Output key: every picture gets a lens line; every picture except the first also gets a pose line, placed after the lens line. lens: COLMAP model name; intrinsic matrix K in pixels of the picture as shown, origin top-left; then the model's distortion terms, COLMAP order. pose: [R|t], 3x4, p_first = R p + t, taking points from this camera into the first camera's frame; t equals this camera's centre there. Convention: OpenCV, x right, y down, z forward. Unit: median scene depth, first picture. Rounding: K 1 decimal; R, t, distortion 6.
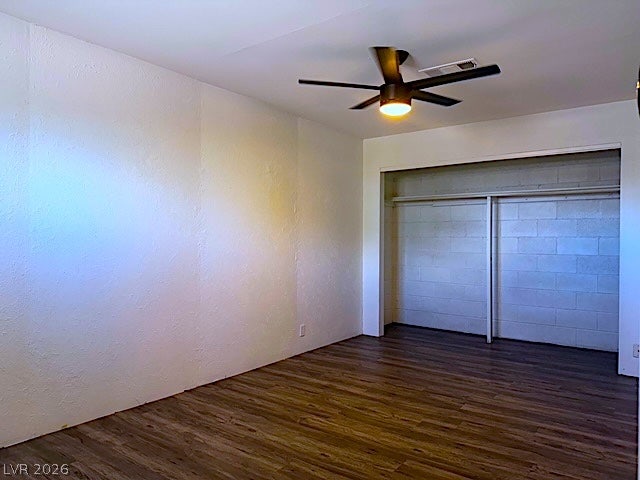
lens RADIAL K [[459.3, 0, 320.0], [0, 459.3, 240.0], [0, 0, 1]] dist [0.105628, -0.113897]
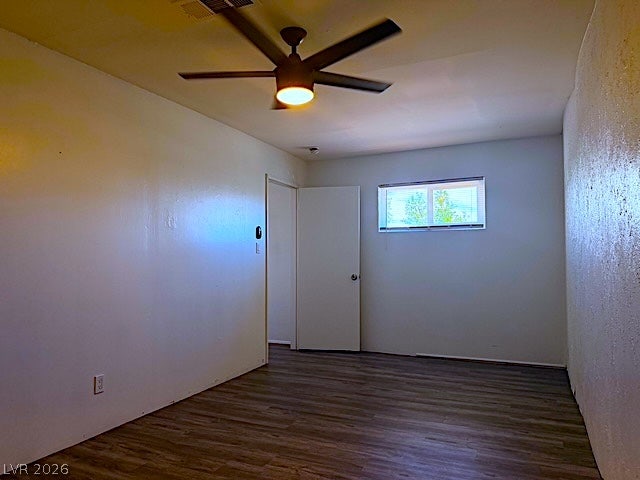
lens RADIAL K [[459.3, 0, 320.0], [0, 459.3, 240.0], [0, 0, 1]] dist [0.105628, -0.113897]
pose [[-0.977412, -0.010616, -0.211077, 0.323980], [-0.002249, 0.999203, -0.039841, 0.008418], [0.211332, -0.038467, -0.976657, 2.003532]]
